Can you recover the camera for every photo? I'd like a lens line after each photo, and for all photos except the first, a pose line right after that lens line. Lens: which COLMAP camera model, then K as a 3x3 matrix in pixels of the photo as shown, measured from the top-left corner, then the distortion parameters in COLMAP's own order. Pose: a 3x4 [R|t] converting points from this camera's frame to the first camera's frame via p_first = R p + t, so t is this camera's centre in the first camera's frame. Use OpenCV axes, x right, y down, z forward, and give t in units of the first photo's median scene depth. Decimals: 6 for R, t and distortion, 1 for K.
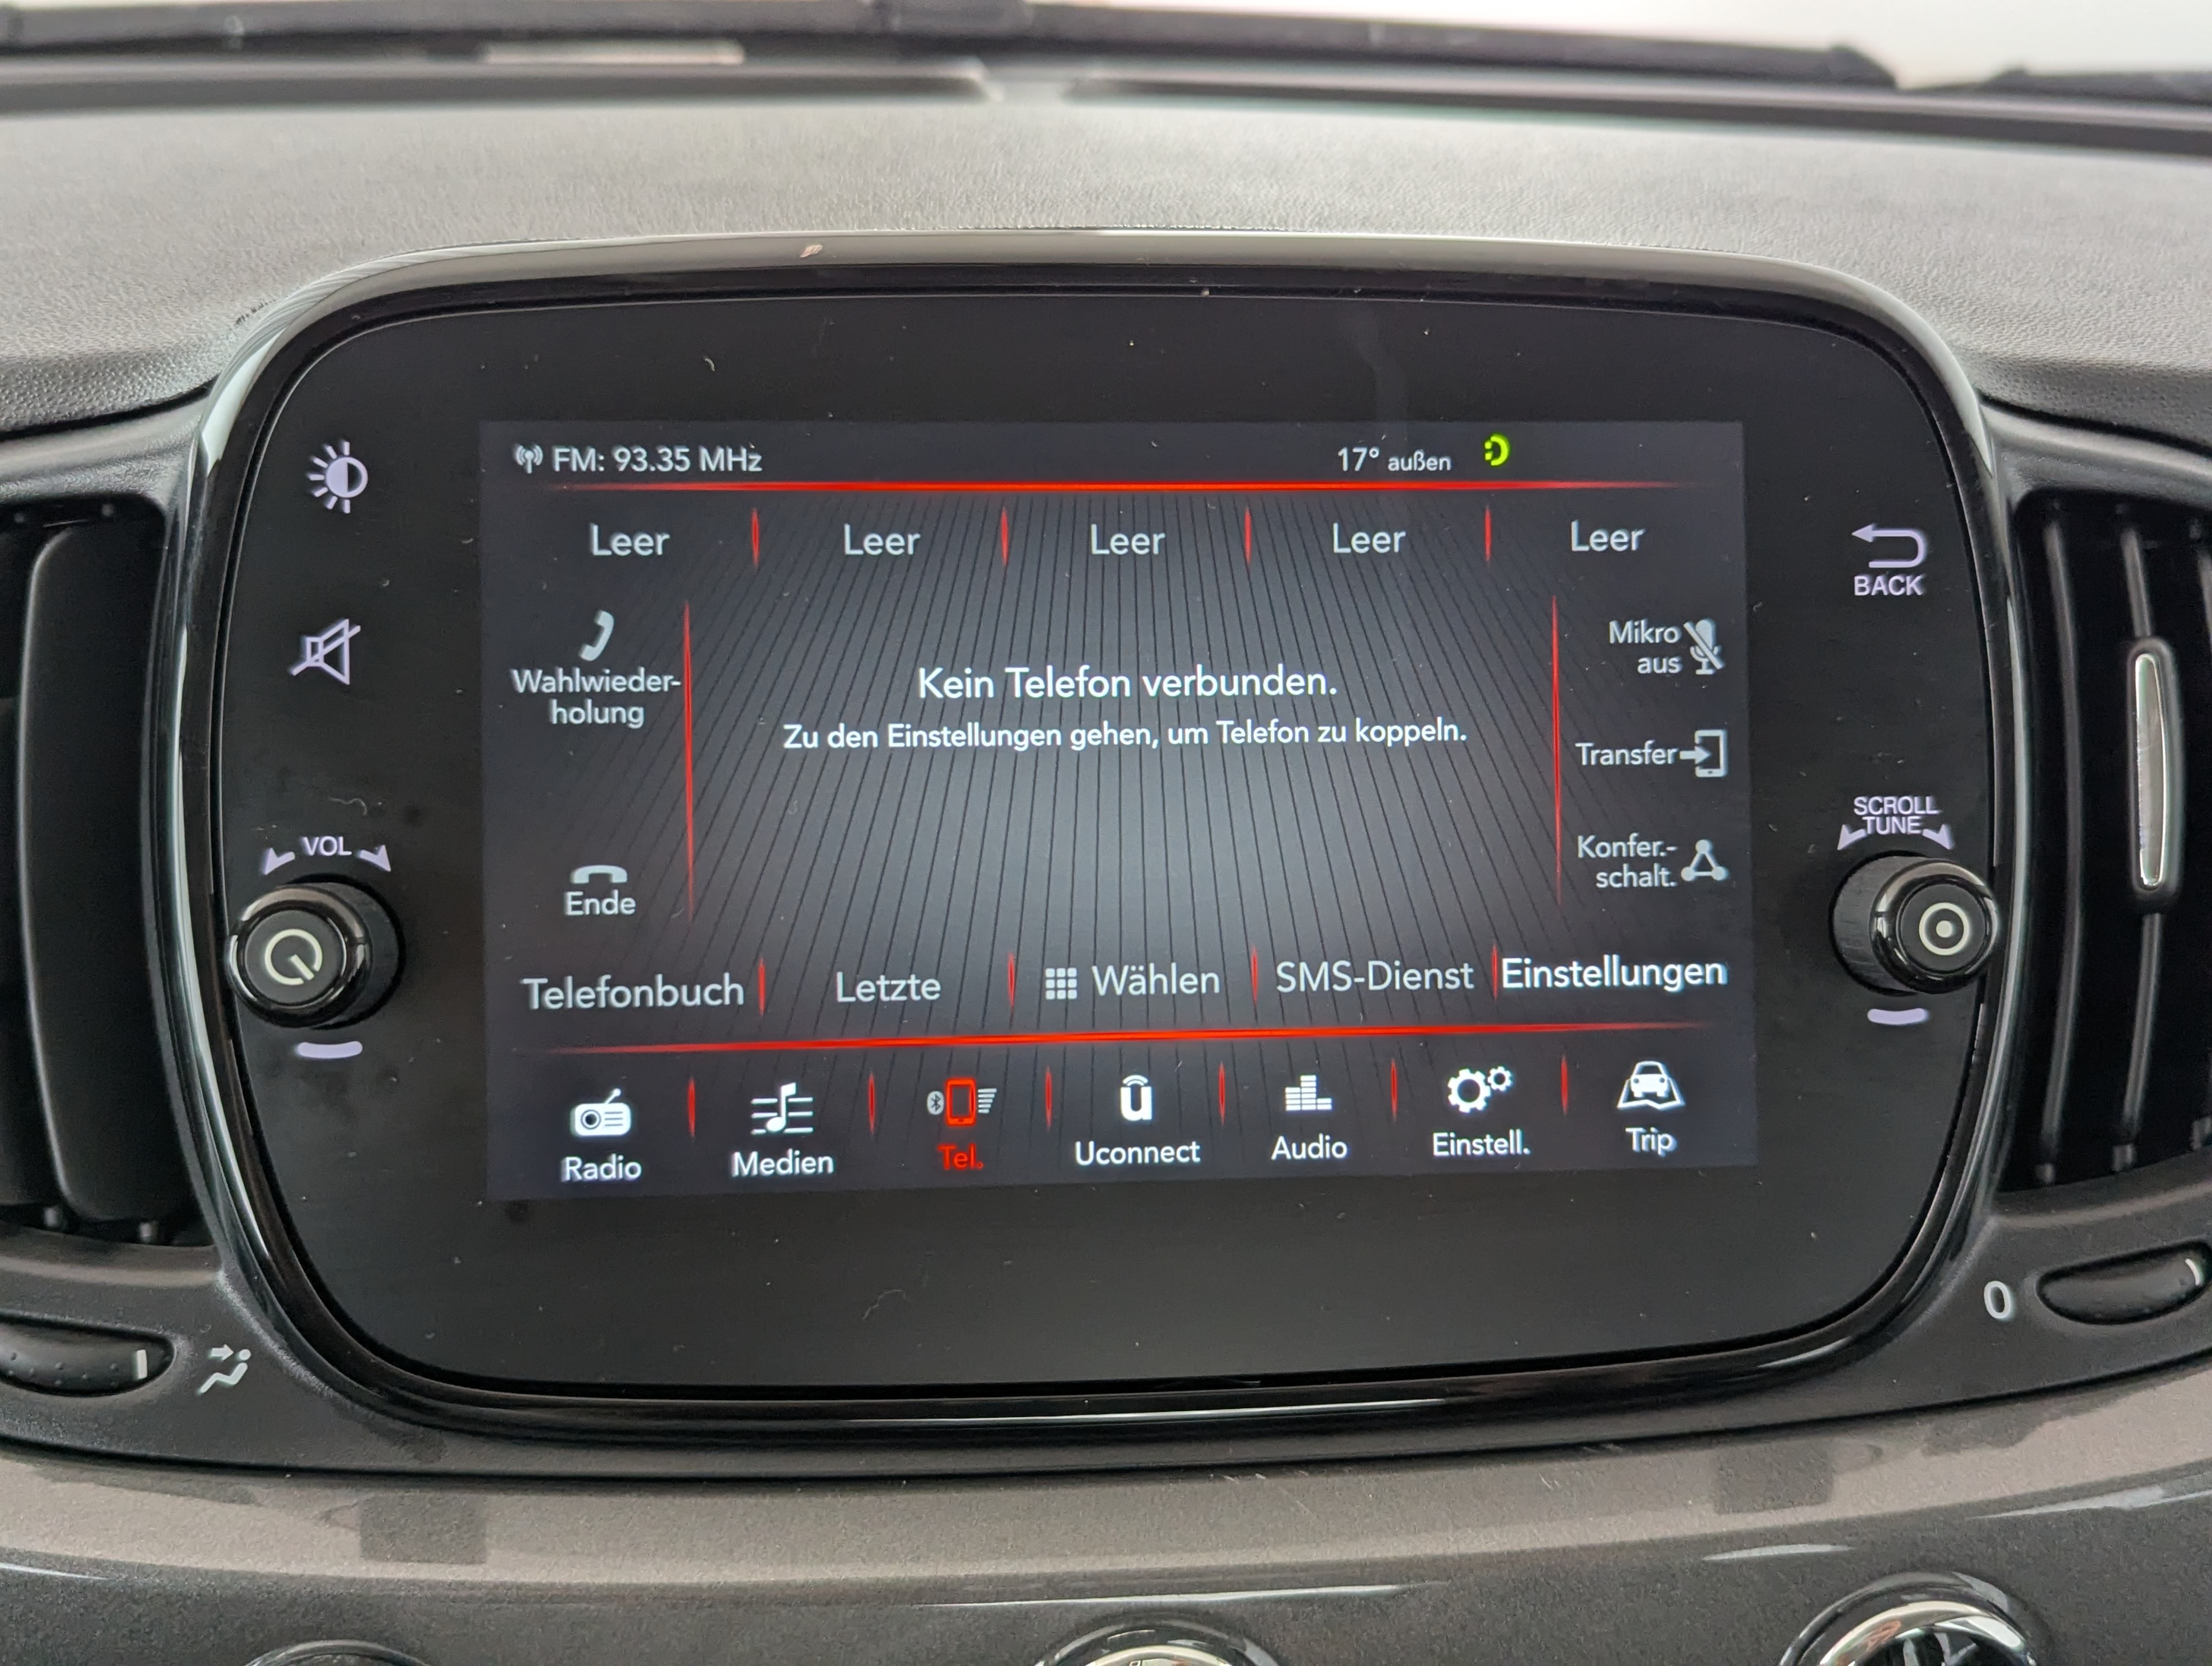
lens RADIAL K [[2150.8, 0, 1100.9], [0, 2150.8, 851.1], [0, 0, 1]] dist [0.016495, 0.000000]
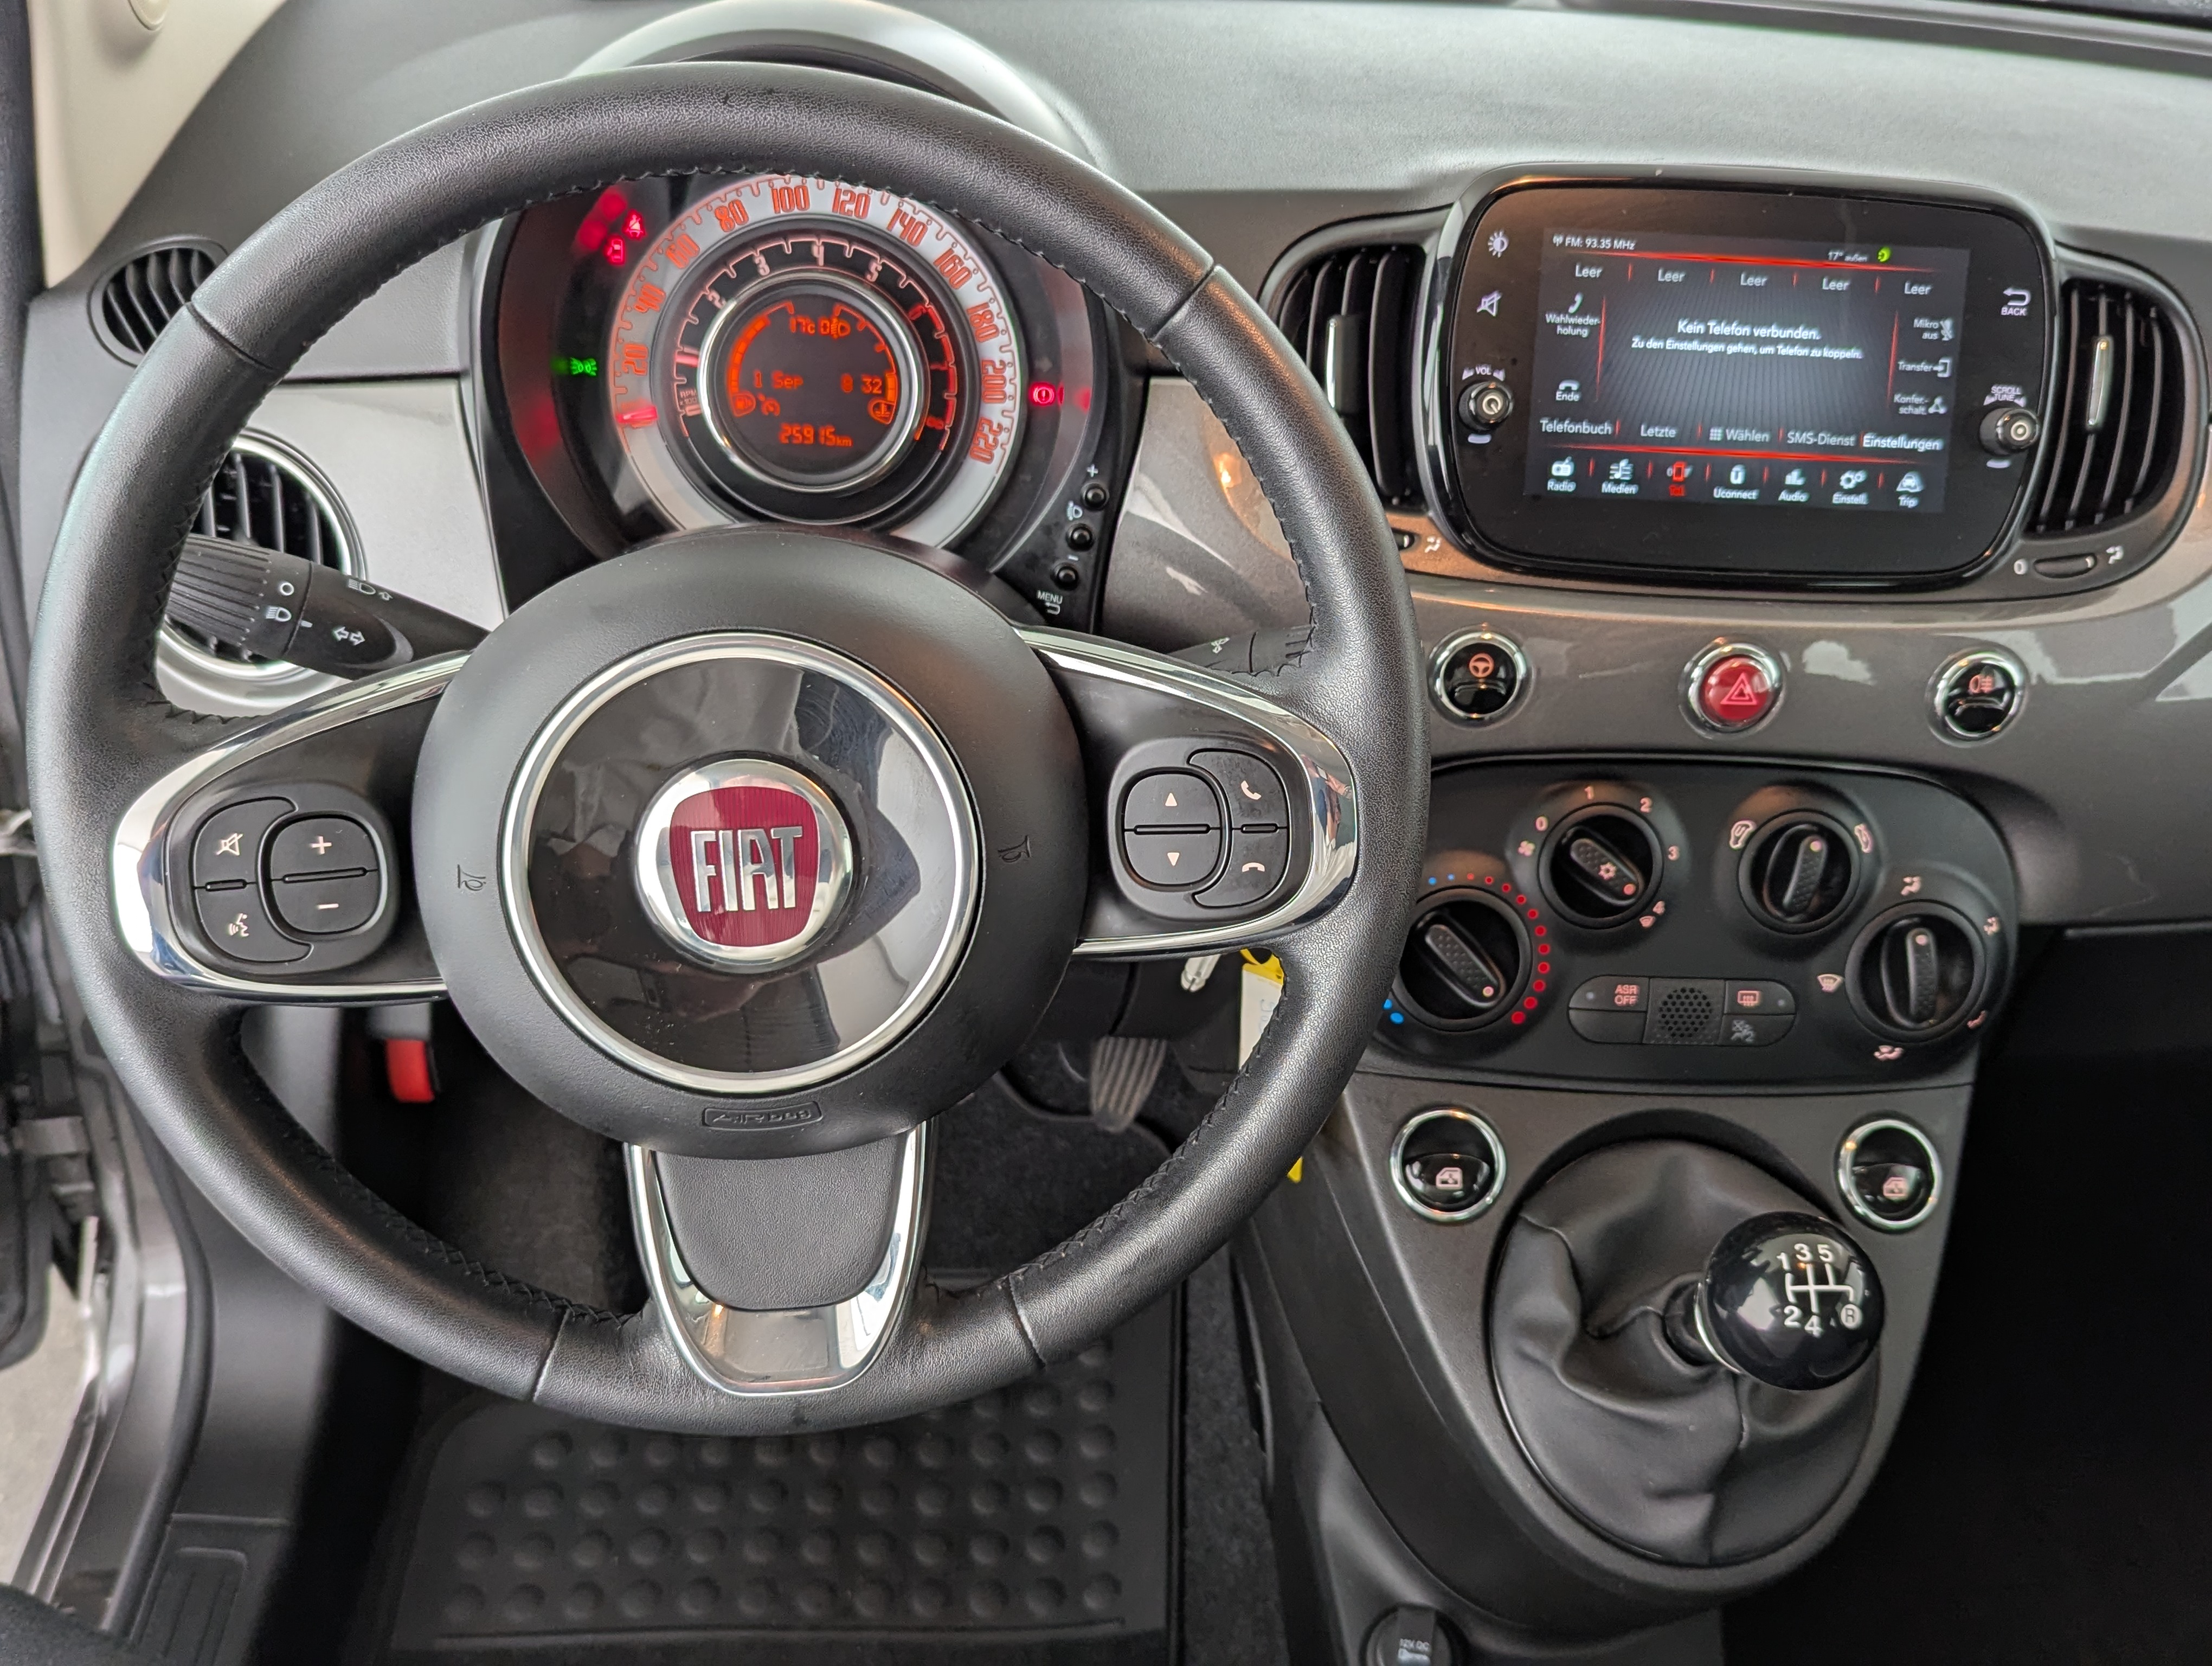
lens RADIAL K [[2150.8, 0, 1032.5], [0, 2150.8, 837.5], [0, 0, 1]] dist [0.016495, 0.000000]
pose [[0.998064, 0.062079, -0.003767, -0.898538], [-0.060802, 0.986687, 0.150837, 0.216670], [0.013081, -0.150316, 0.988552, -1.993776]]
